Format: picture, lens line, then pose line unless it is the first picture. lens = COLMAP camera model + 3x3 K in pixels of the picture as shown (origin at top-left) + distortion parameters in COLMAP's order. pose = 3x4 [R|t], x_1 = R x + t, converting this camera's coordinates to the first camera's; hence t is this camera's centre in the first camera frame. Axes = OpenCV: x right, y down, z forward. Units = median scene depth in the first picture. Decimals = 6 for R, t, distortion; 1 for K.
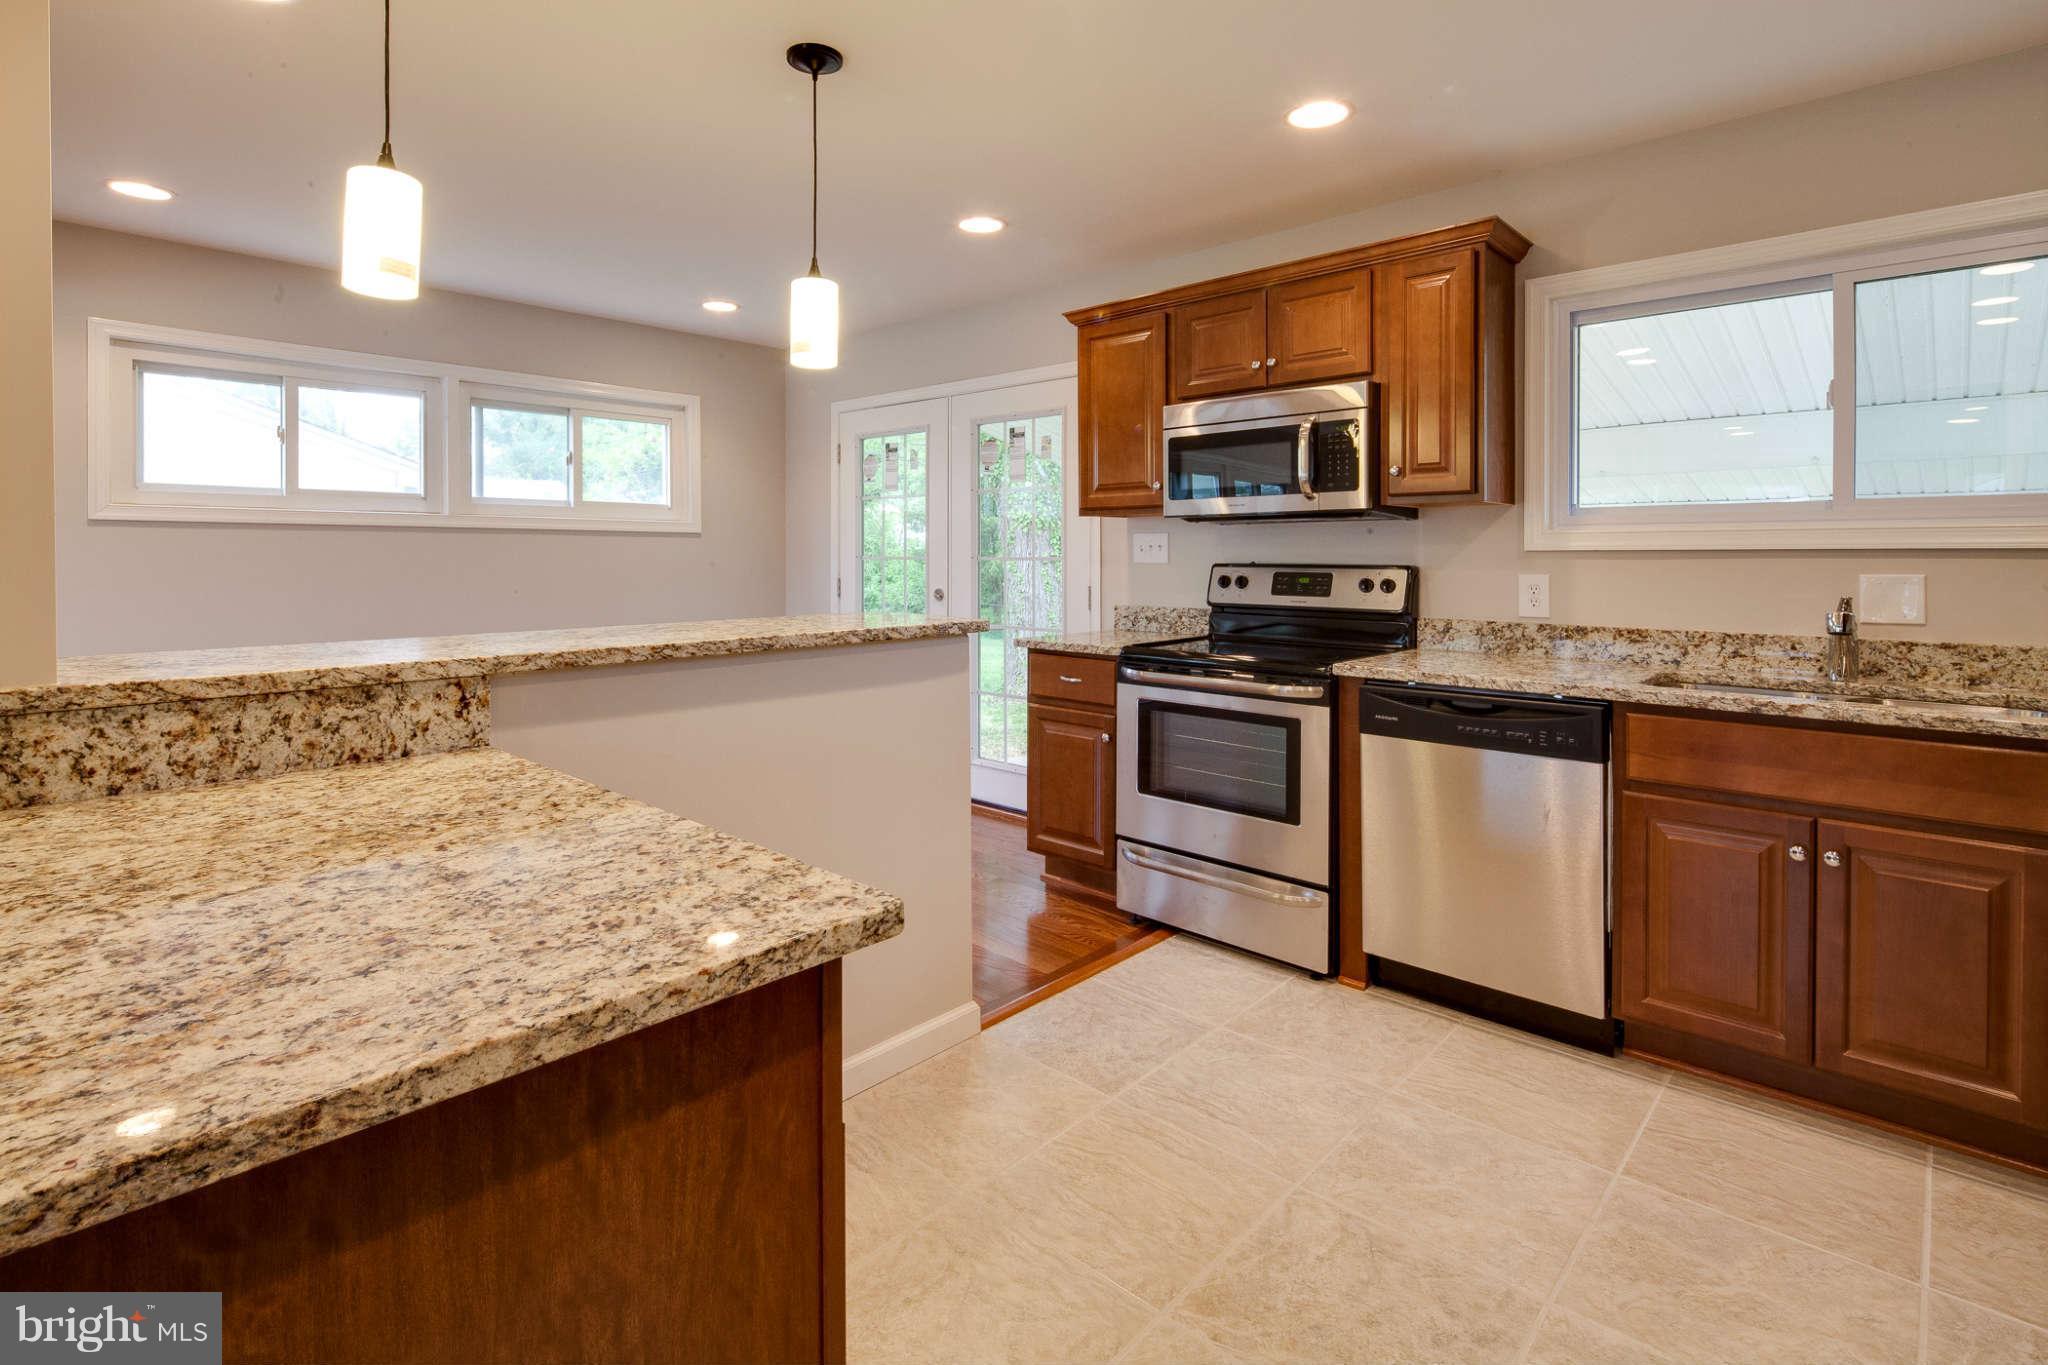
lens RADIAL K [[987.3, 0, 1018.2], [0, 987.3, 561.1], [0, 0, 1]] dist [0.000618, -0.001025]
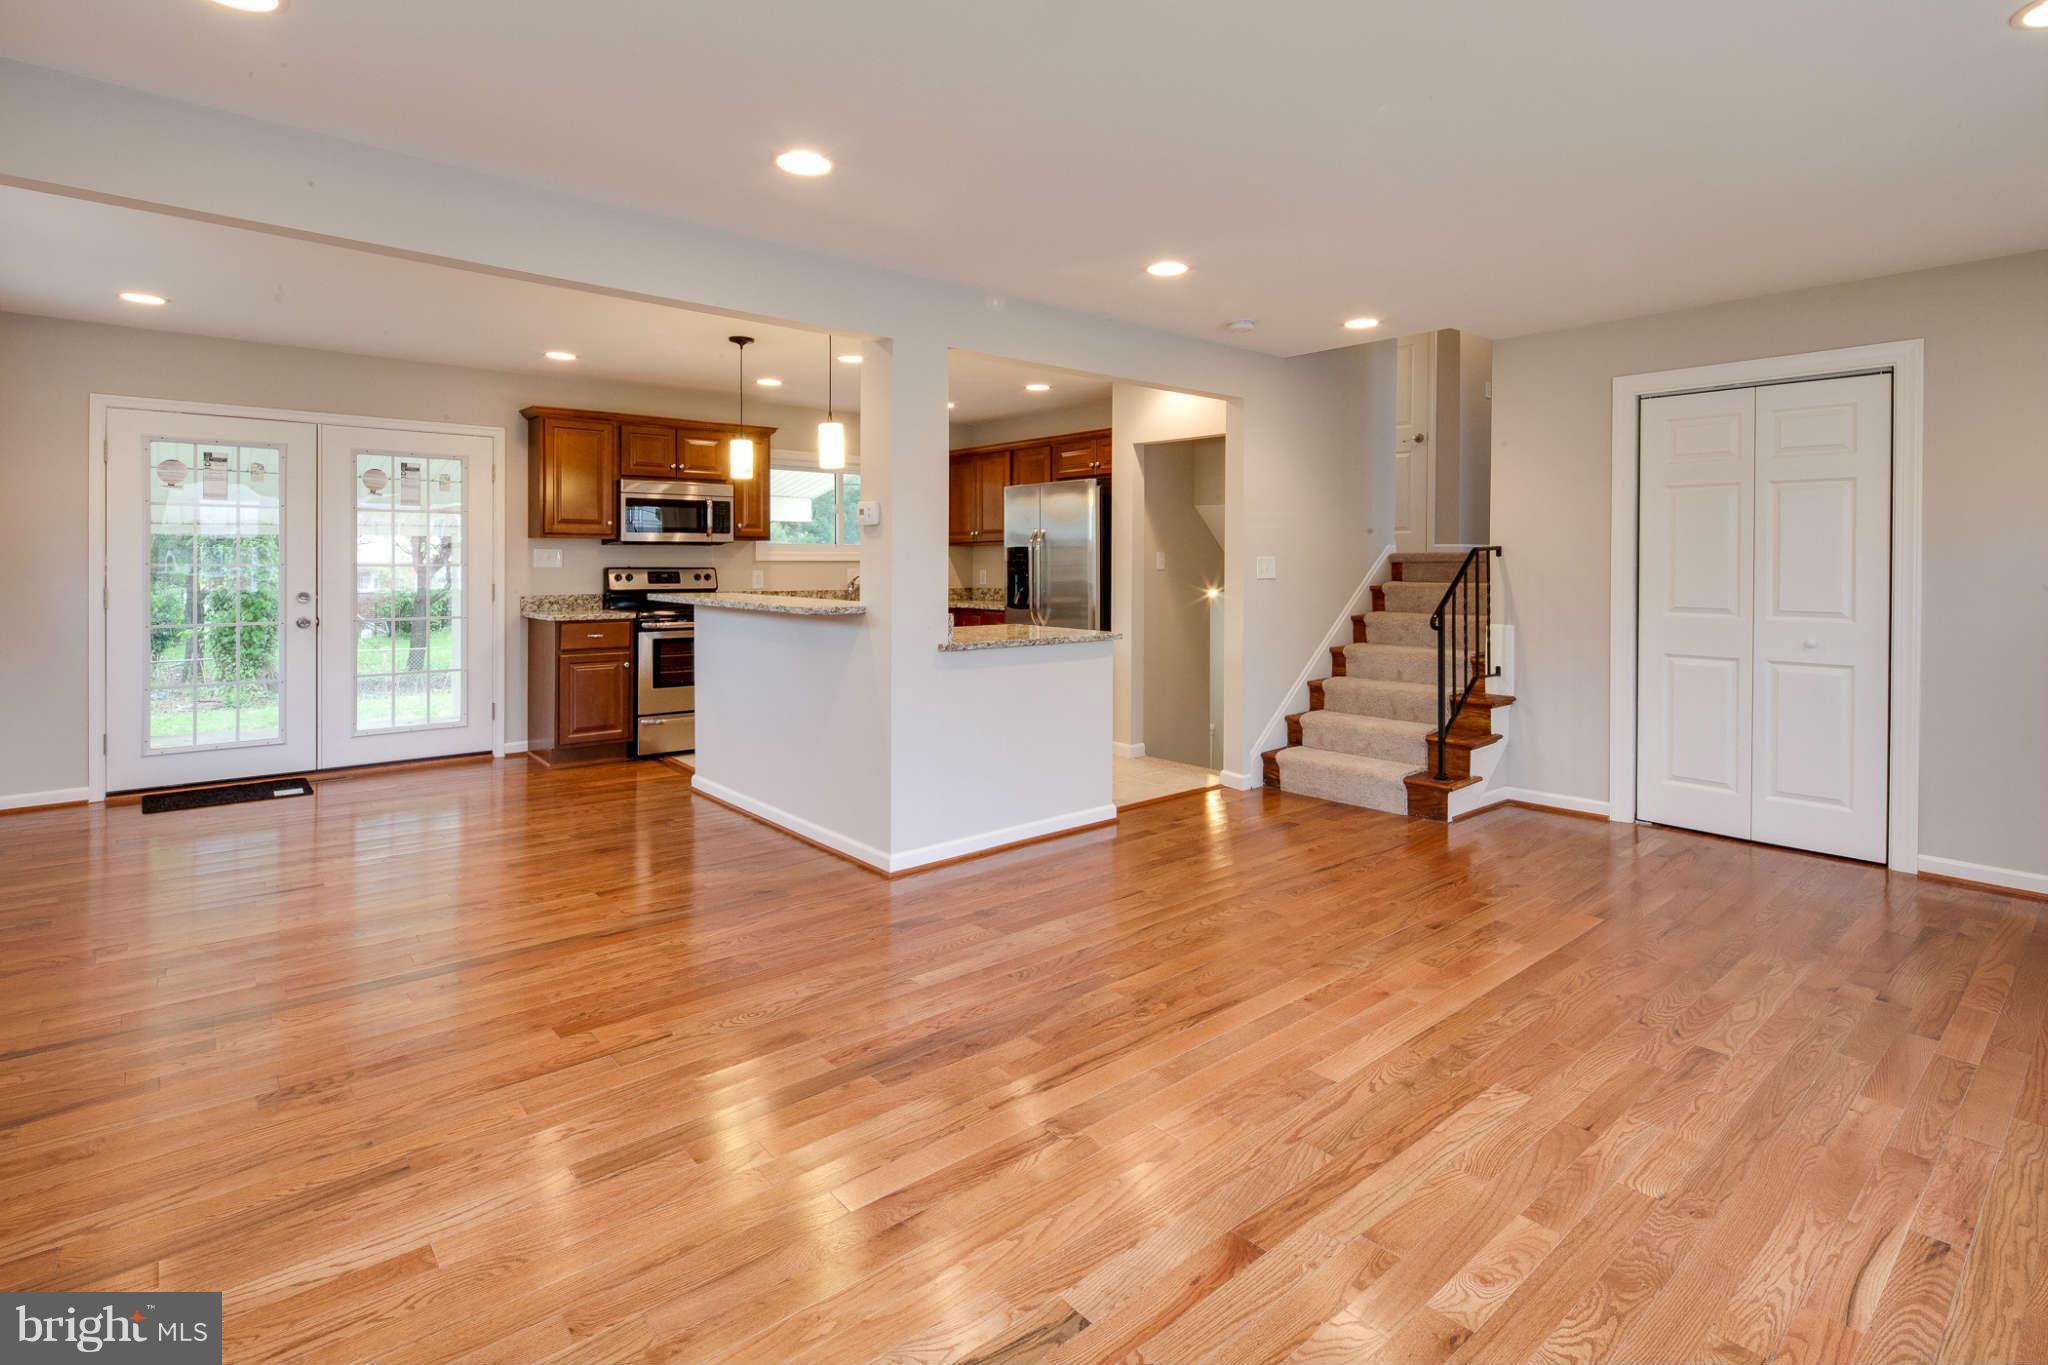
lens RADIAL K [[988.7, 0, 1017.8], [0, 988.7, 568.4], [0, 0, 1]] dist [-0.000213, -0.000889]
pose [[0.110699, -0.008051, 0.993821, -1.820790], [0.004198, 0.999962, 0.007633, -0.007282], [-0.993845, 0.003327, 0.110729, 0.109143]]
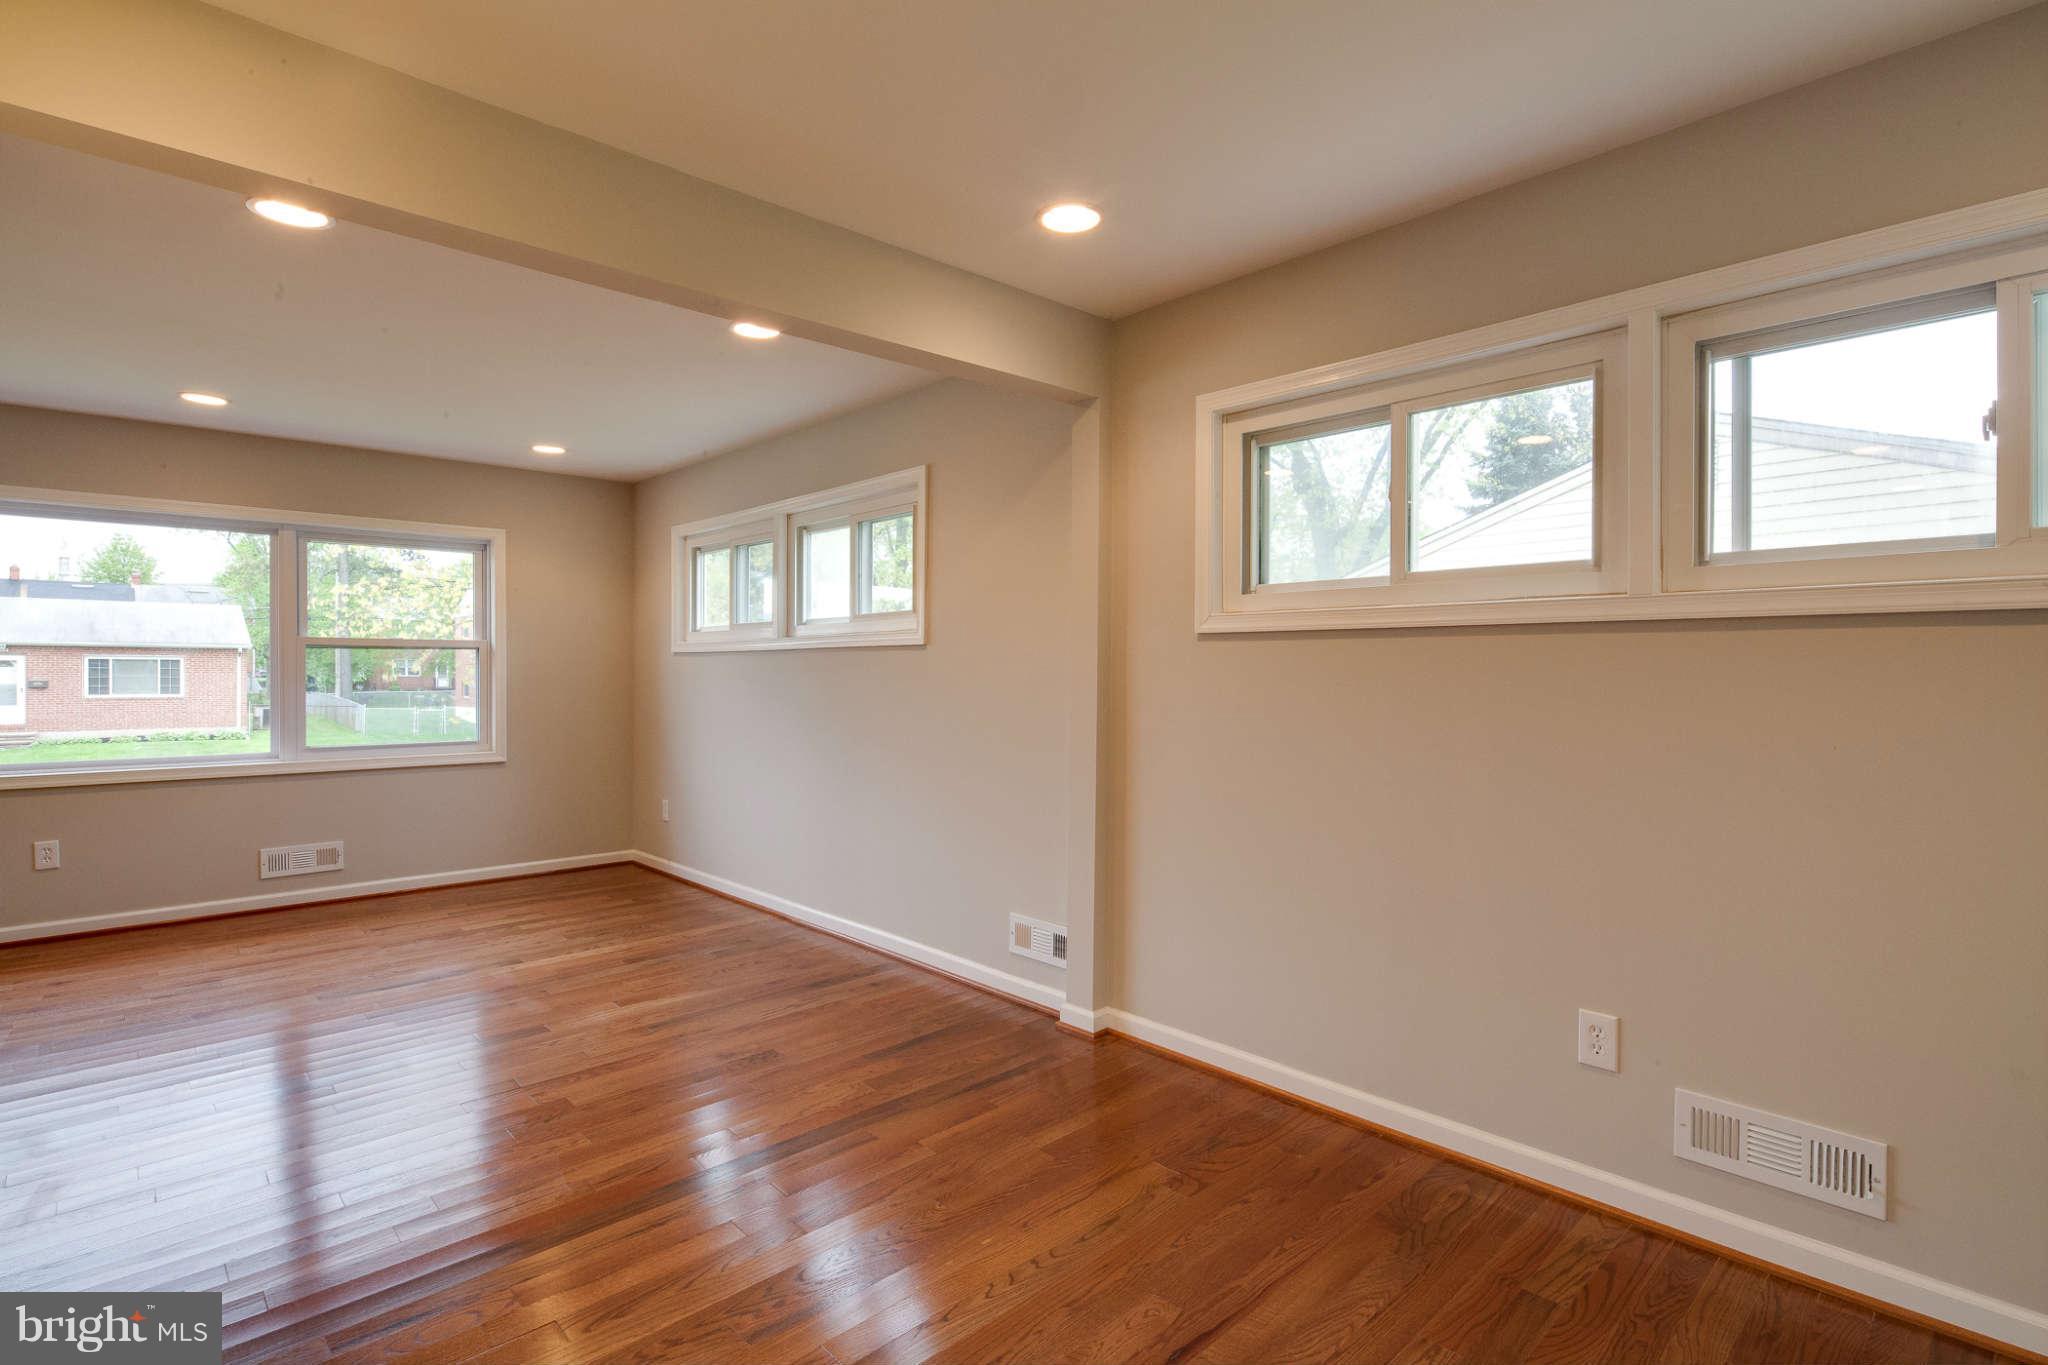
lens RADIAL K [[983.1, 0, 1024.0], [0, 983.1, 682.5], [0, 0, 1]] dist [-0.001745, -0.001049]
pose [[-0.062315, 0.008897, -0.998017, -0.101690], [-0.009706, 0.999908, 0.009520, -0.008399], [0.998009, 0.010280, -0.062223, 1.095951]]
